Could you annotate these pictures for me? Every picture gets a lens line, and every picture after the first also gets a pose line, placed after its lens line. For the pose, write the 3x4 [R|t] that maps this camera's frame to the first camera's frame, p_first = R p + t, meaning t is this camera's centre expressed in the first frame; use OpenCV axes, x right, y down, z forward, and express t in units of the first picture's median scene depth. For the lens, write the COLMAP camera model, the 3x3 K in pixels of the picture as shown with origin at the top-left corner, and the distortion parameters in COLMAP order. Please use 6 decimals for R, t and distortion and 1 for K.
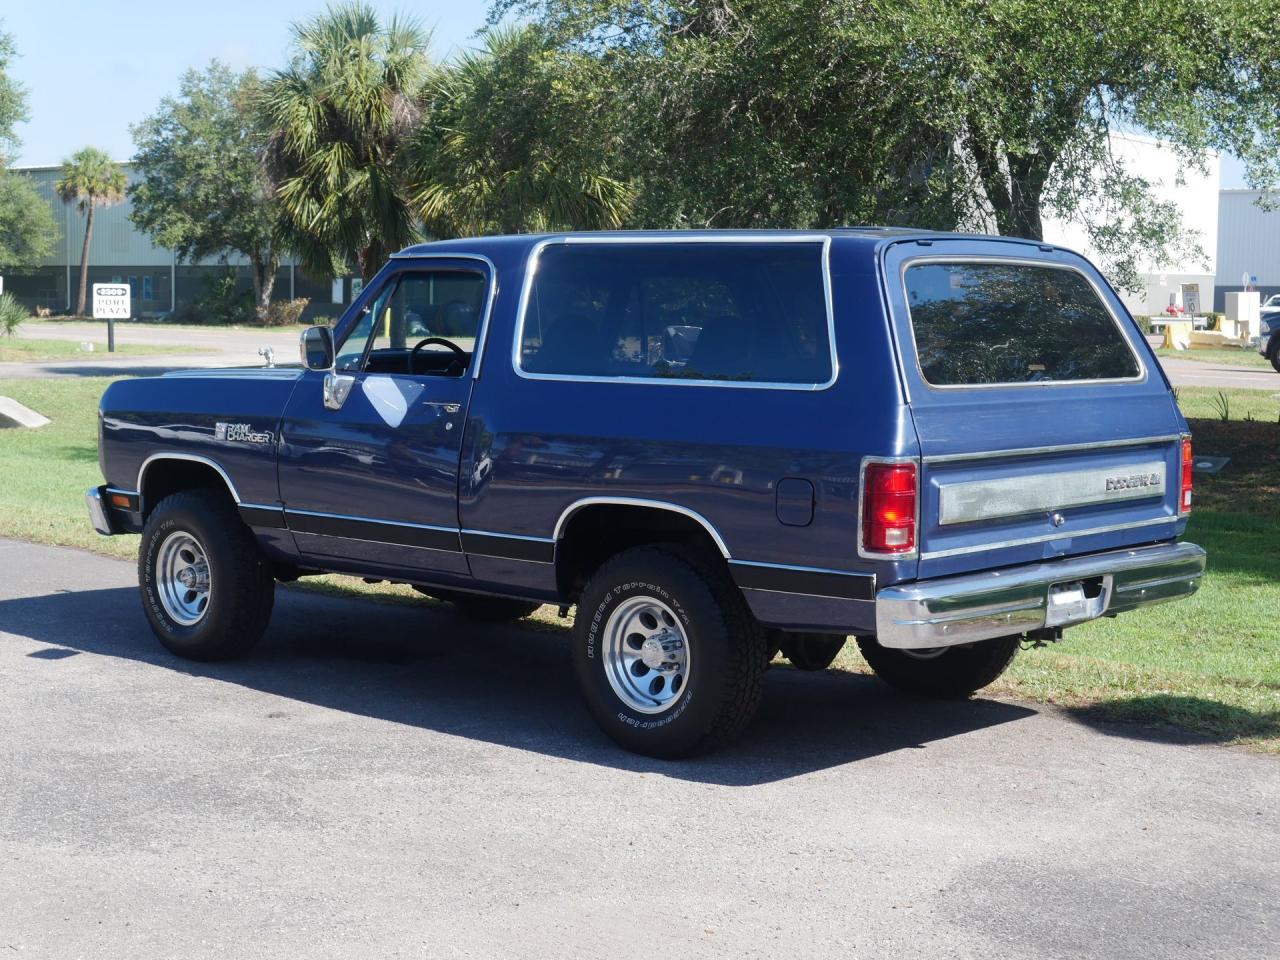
lens RADIAL K [[2048.3, 0, 641.7], [0, 2048.3, 483.7], [0, 0, 1]] dist [0.012531, -0.077815]
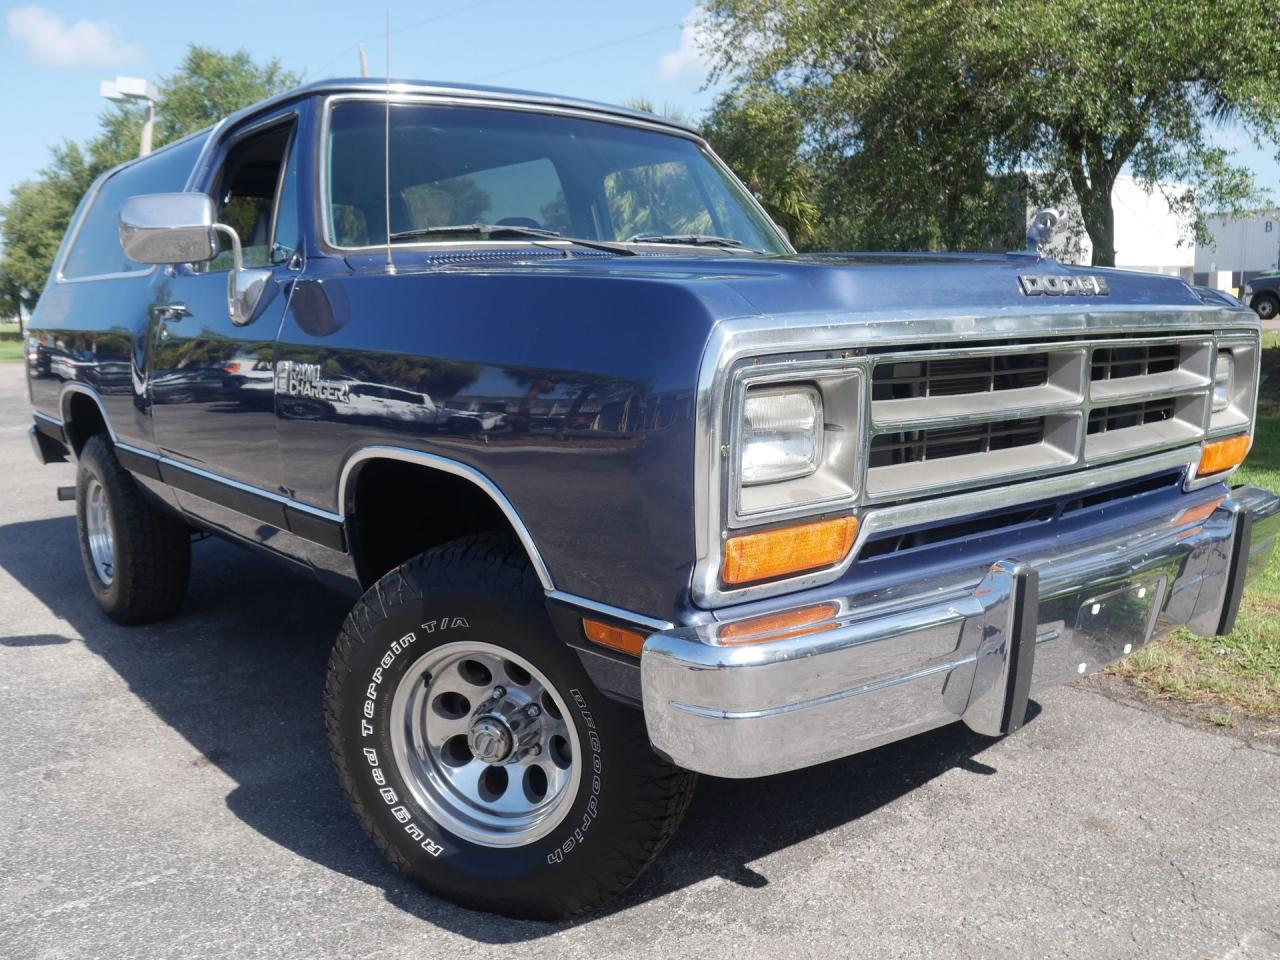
lens RADIAL K [[1094.3, 0, 640.1], [0, 1094.3, 484.0], [0, 0, 1]] dist [-0.014063, -0.000070]
pose [[0.983490, -0.010460, -0.180663, 0.032678], [0.023663, 0.997190, 0.071083, -0.004600], [0.179411, -0.074184, 0.980973, 0.574201]]
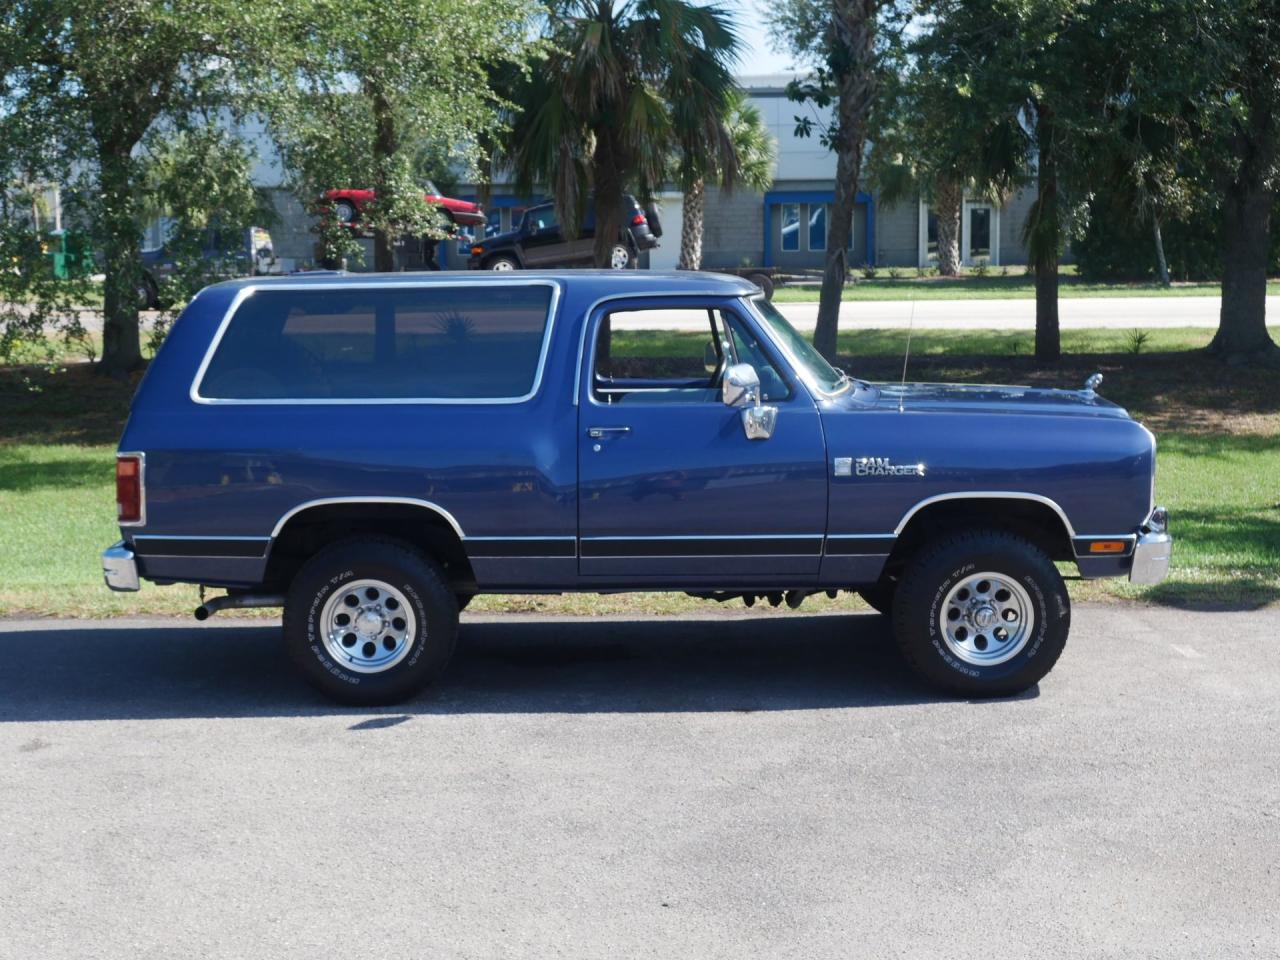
lens RADIAL K [[1993.6, 0, 637.3], [0, 1993.6, 479.3], [0, 0, 1]] dist [0.011585, -0.021377]
pose [[0.751035, -0.110292, 0.650986, -0.796899], [0.084190, 0.993898, 0.071261, -0.083670], [-0.654873, 0.001287, 0.755738, 0.181783]]
